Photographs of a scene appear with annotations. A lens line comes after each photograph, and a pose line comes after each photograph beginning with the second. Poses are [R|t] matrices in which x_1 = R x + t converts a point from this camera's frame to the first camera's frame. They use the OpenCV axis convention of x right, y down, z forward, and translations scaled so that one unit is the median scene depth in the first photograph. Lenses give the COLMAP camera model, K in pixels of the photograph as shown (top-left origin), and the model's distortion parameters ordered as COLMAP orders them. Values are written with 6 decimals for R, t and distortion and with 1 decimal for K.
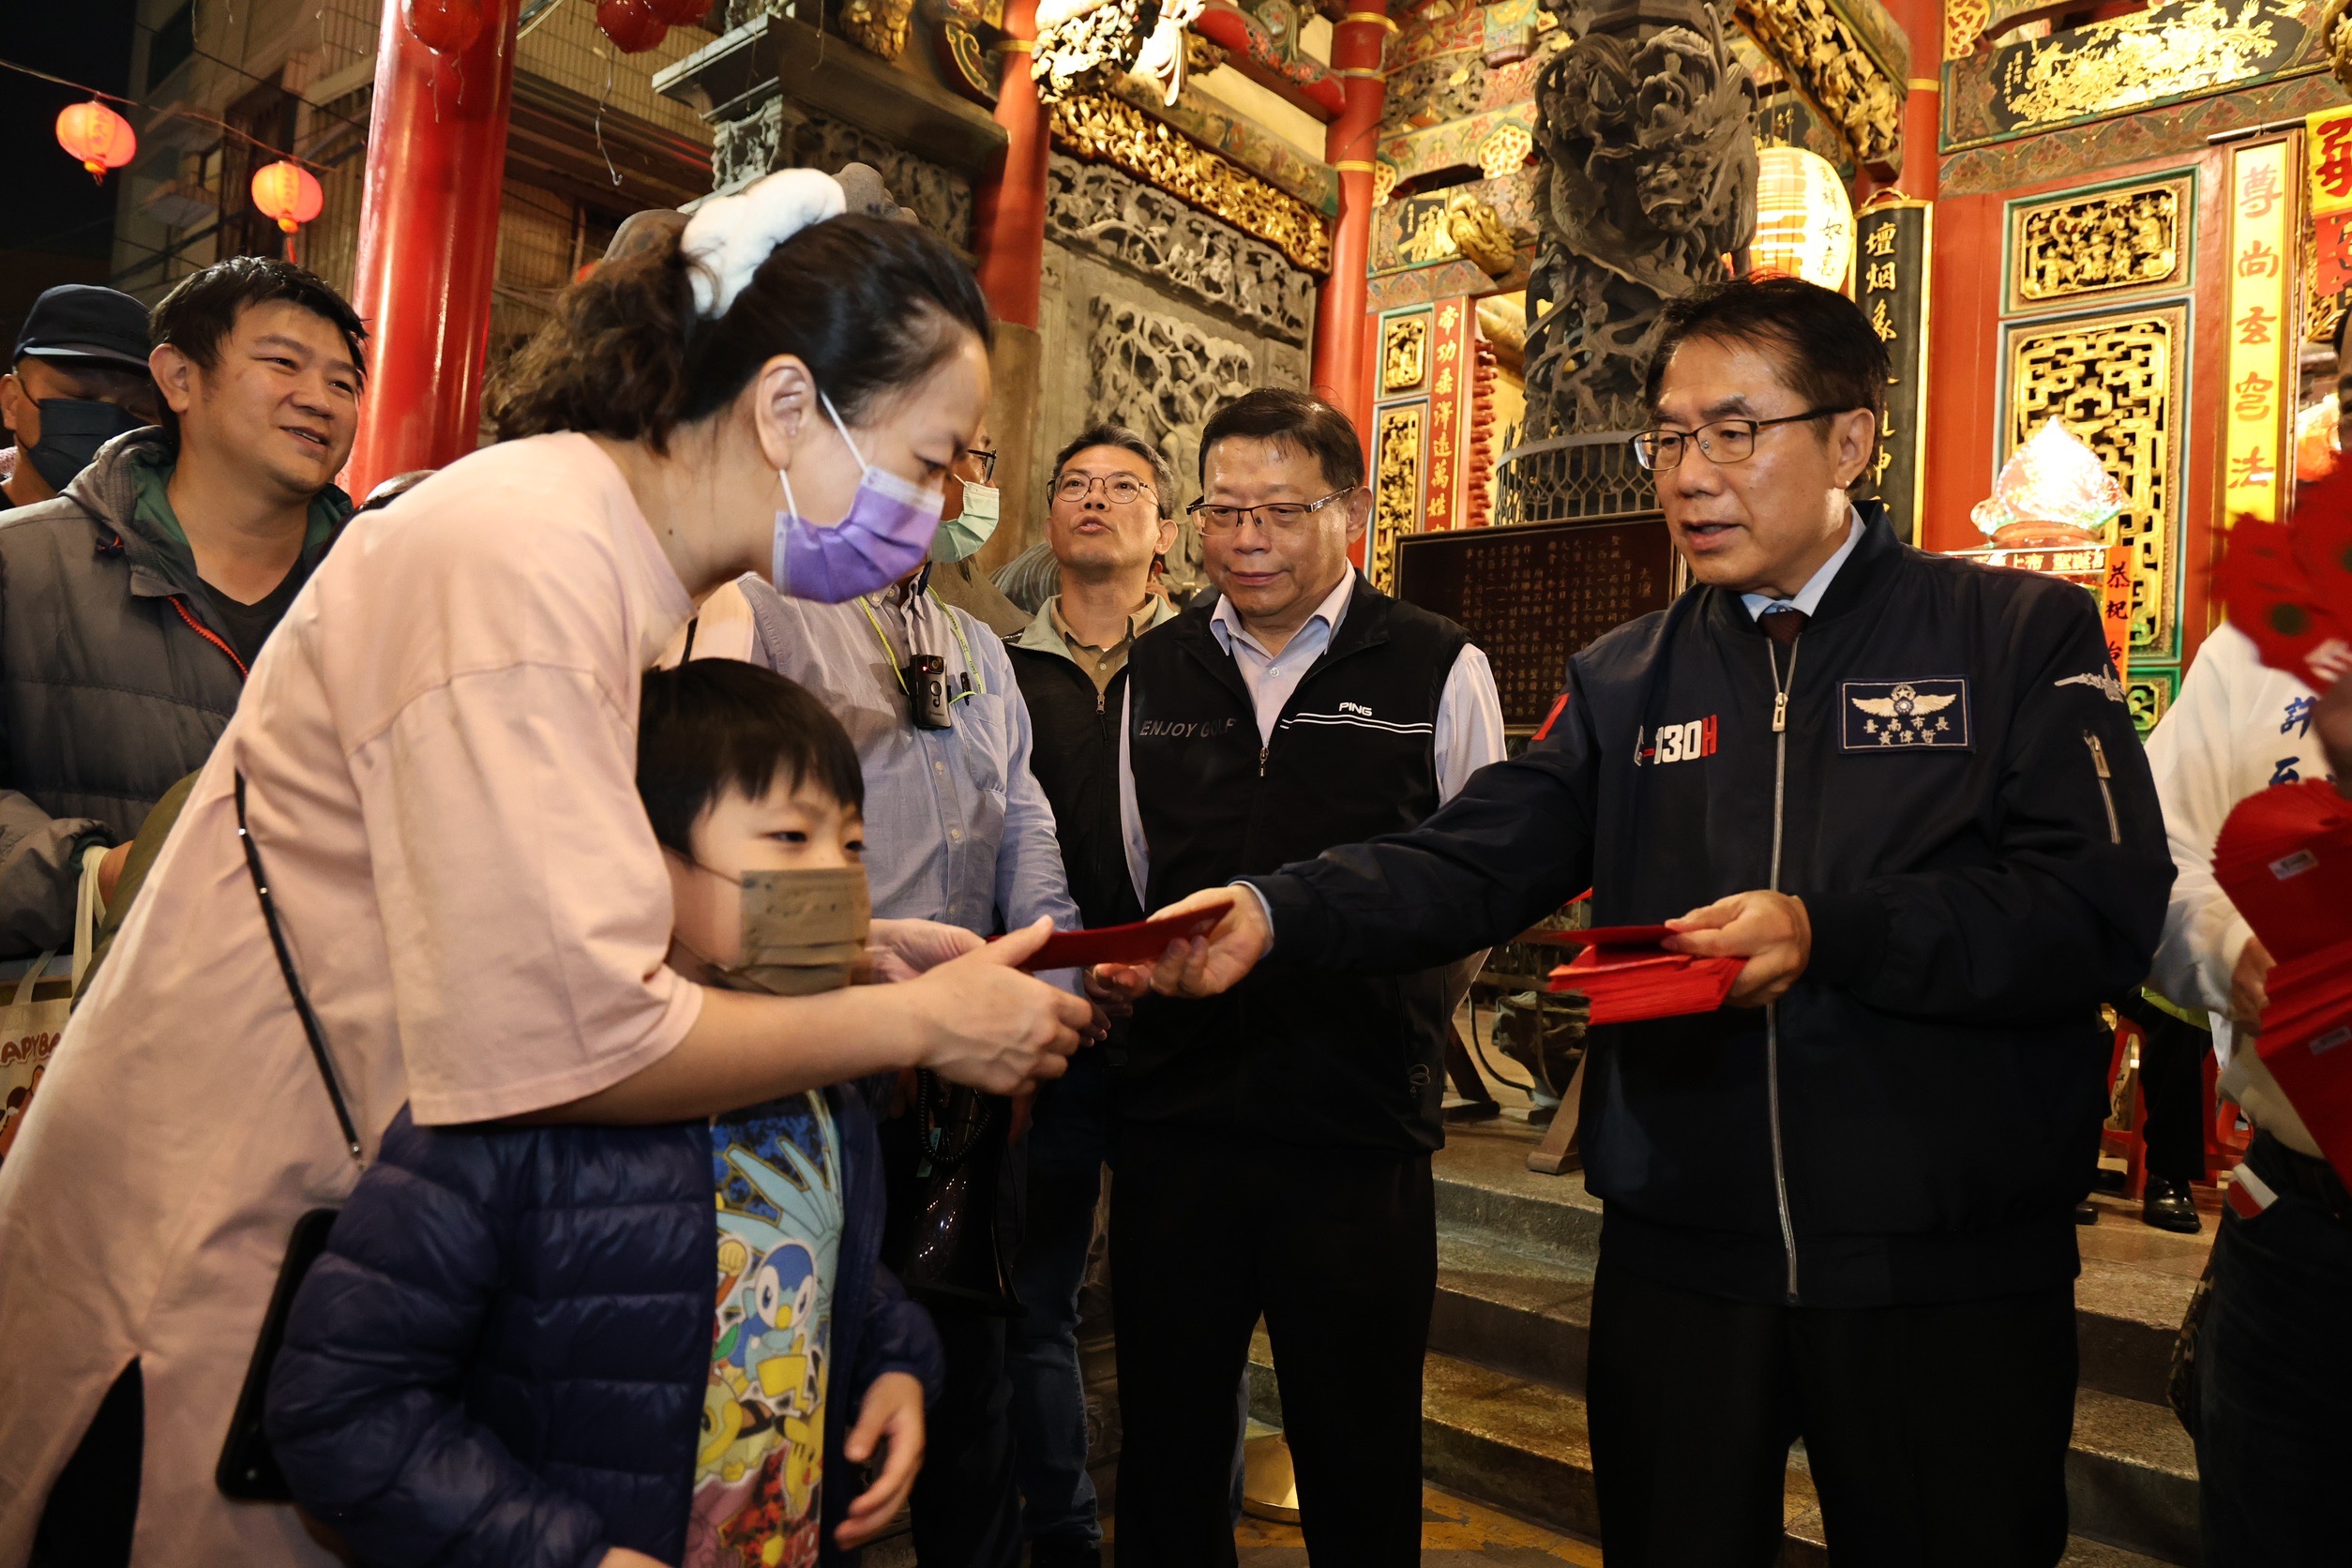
lens RADIAL K [[1626.6, 0, 1186.6], [0, 1626.6, 795.5], [0, 0, 1]] dist [-0.090362, 0.070317]
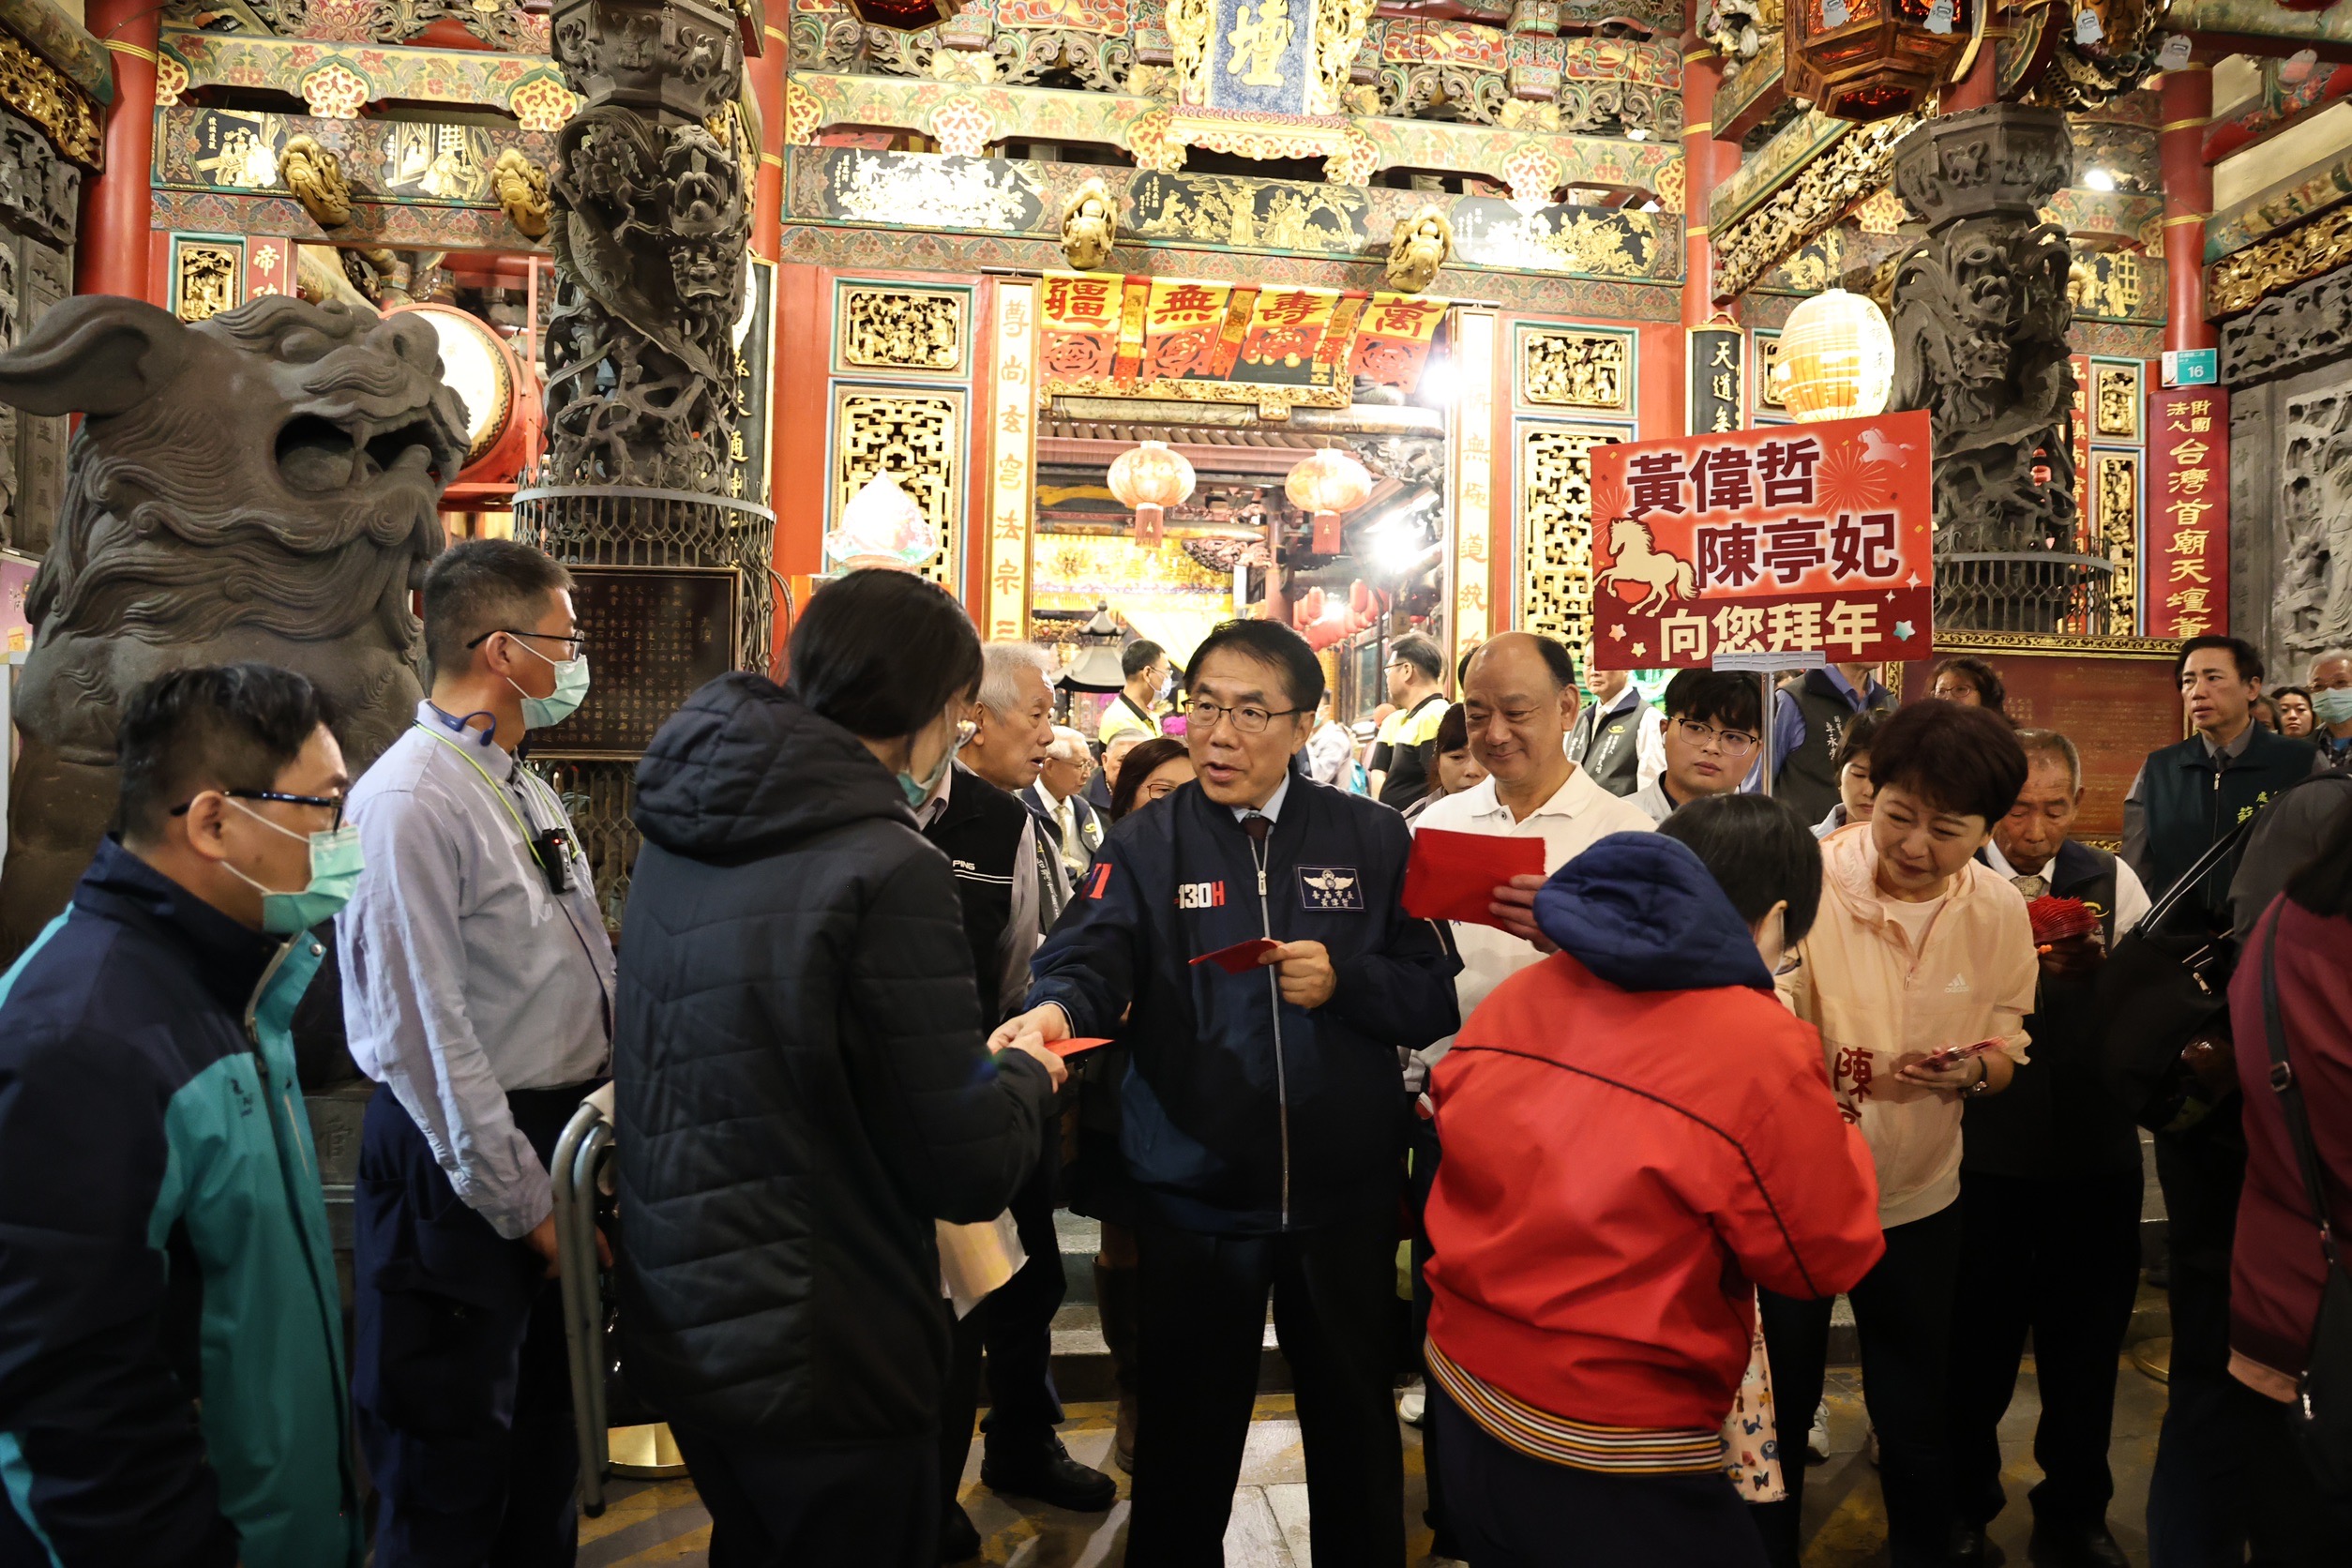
lens RADIAL K [[1626.6, 0, 1186.6], [0, 1626.6, 795.5], [0, 0, 1]] dist [-0.090362, 0.070317]
pose [[0.650728, -0.044293, 0.758018, -0.251608], [-0.005452, 0.997999, 0.062996, -0.059311], [-0.759291, -0.045126, 0.649184, -0.014396]]
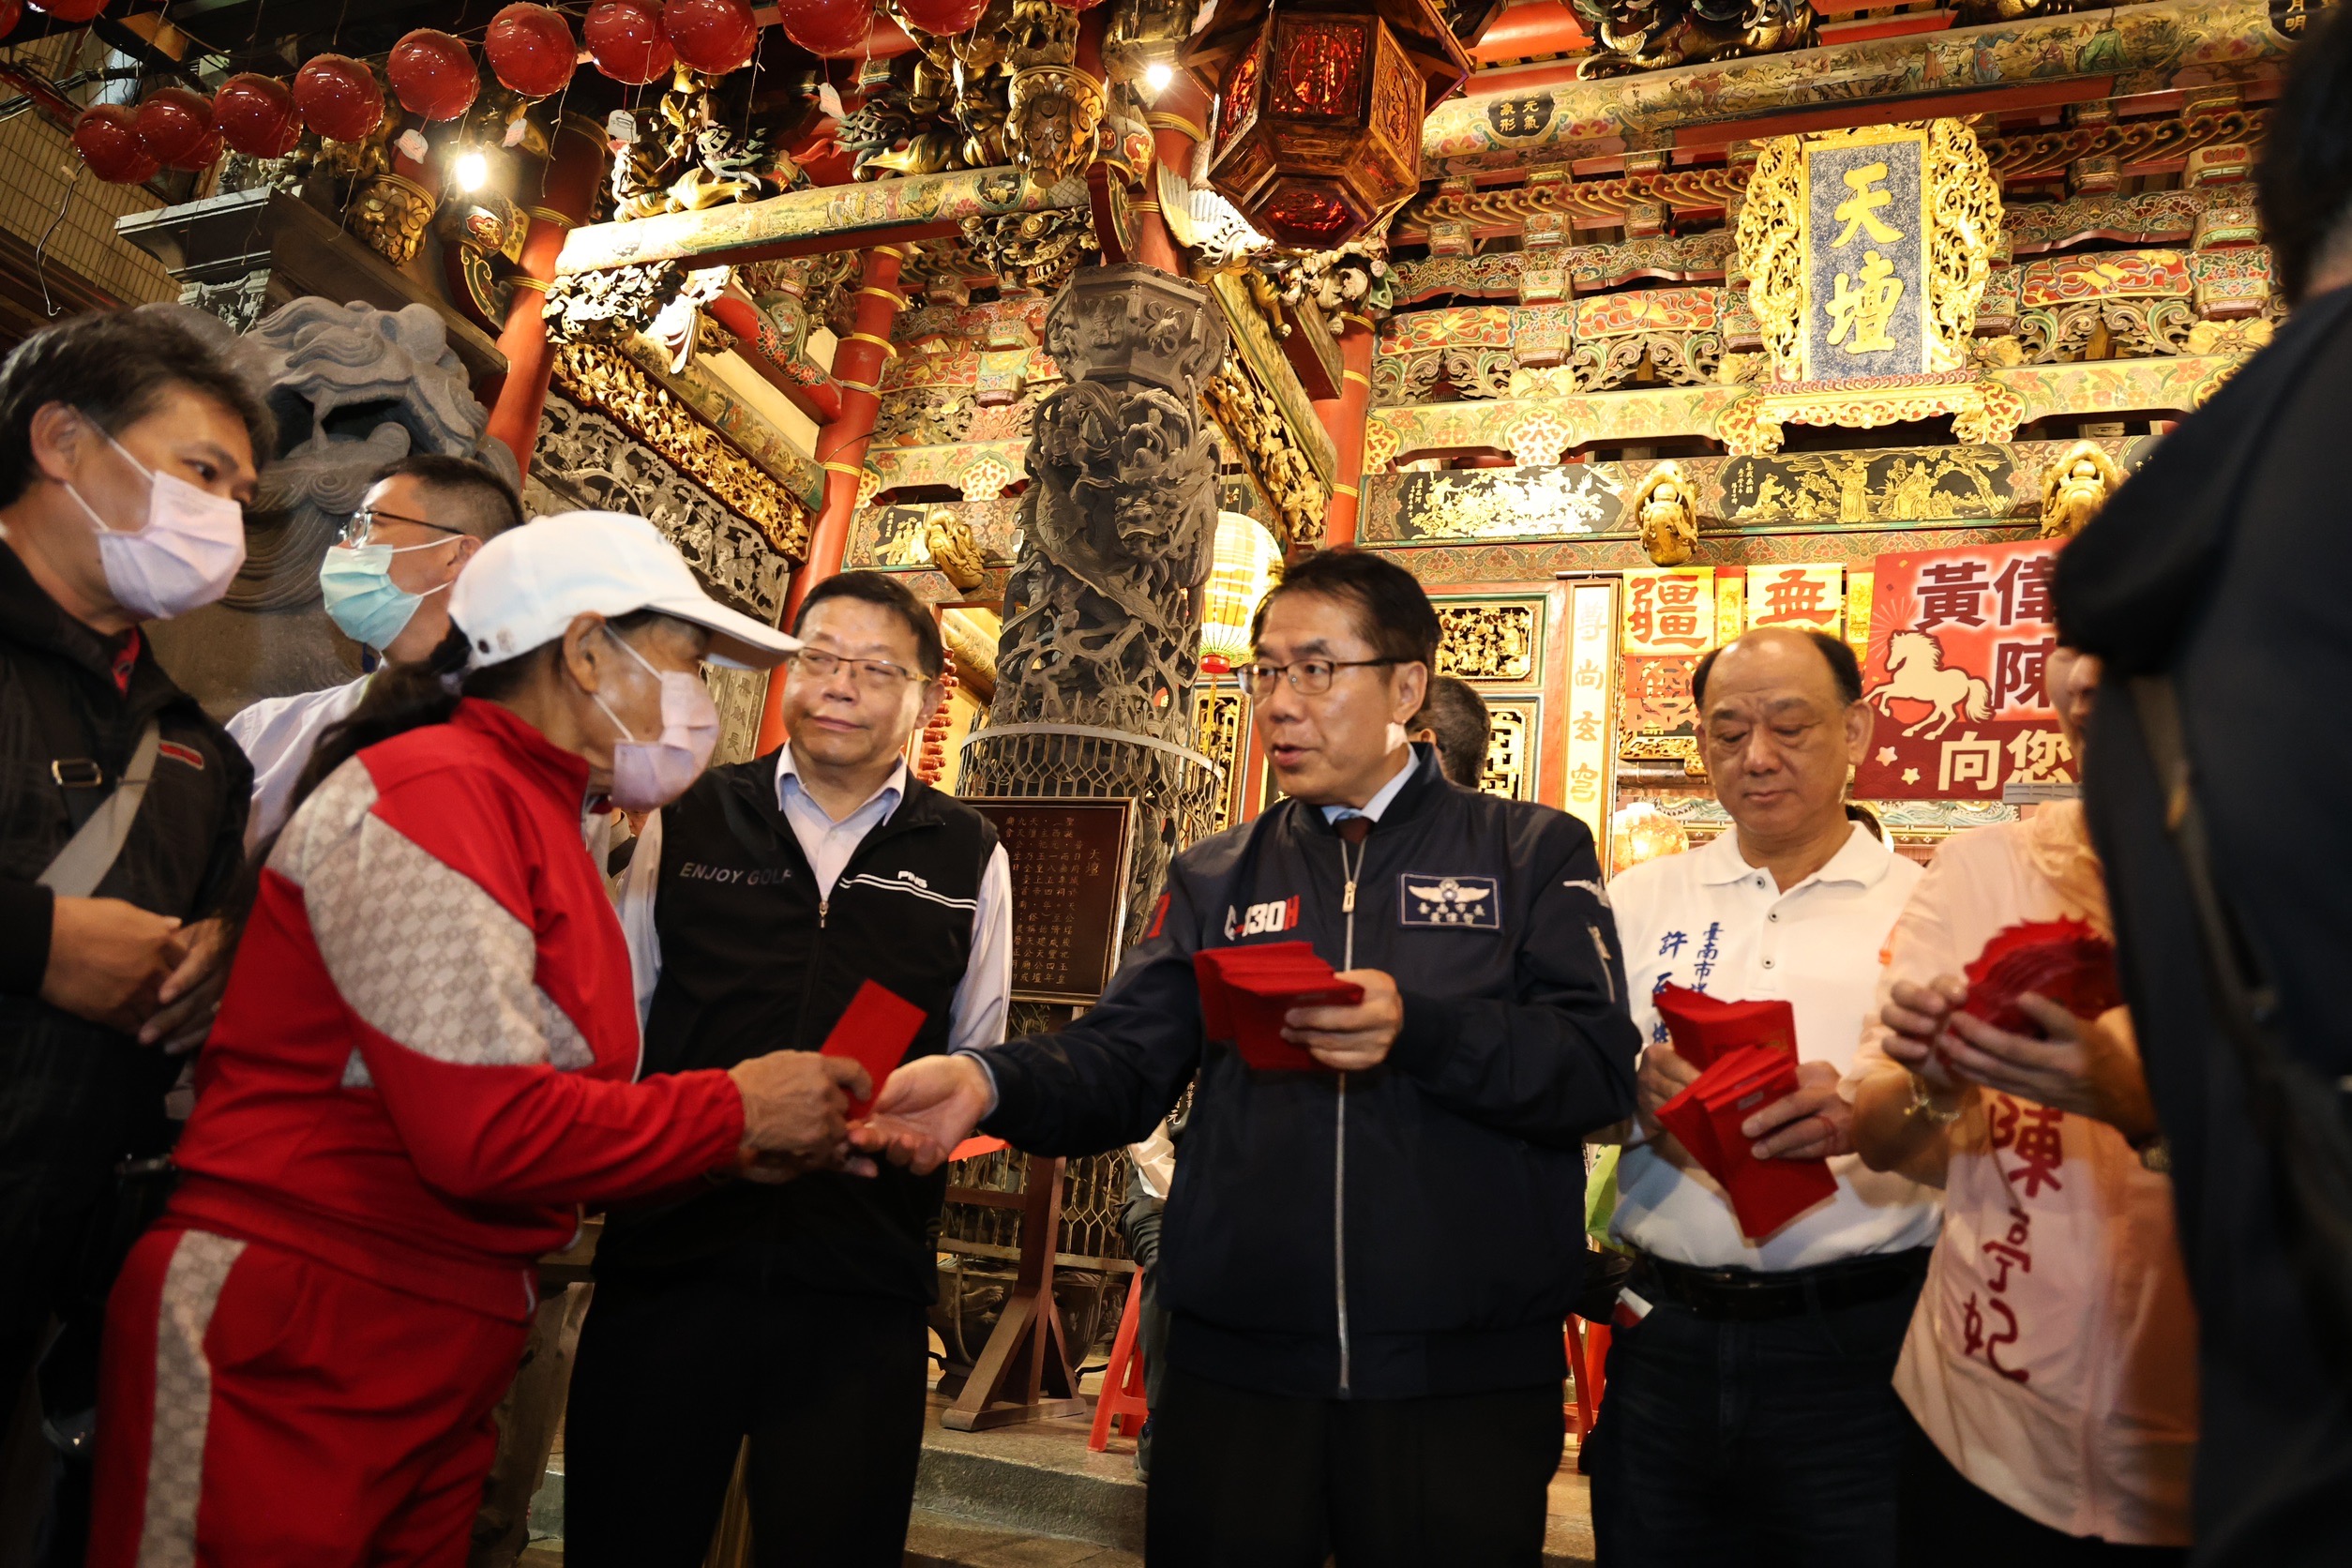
lens RADIAL K [[1625.4, 0, 1187.7], [0, 1625.4, 801.7], [0, 0, 1]] dist [-0.097294, 0.076594]
pose [[0.929808, 0.134501, 0.342587, -0.022532], [-0.064639, 0.976042, -0.207760, 0.033095], [-0.362324, 0.171032, 0.916226, -0.013621]]
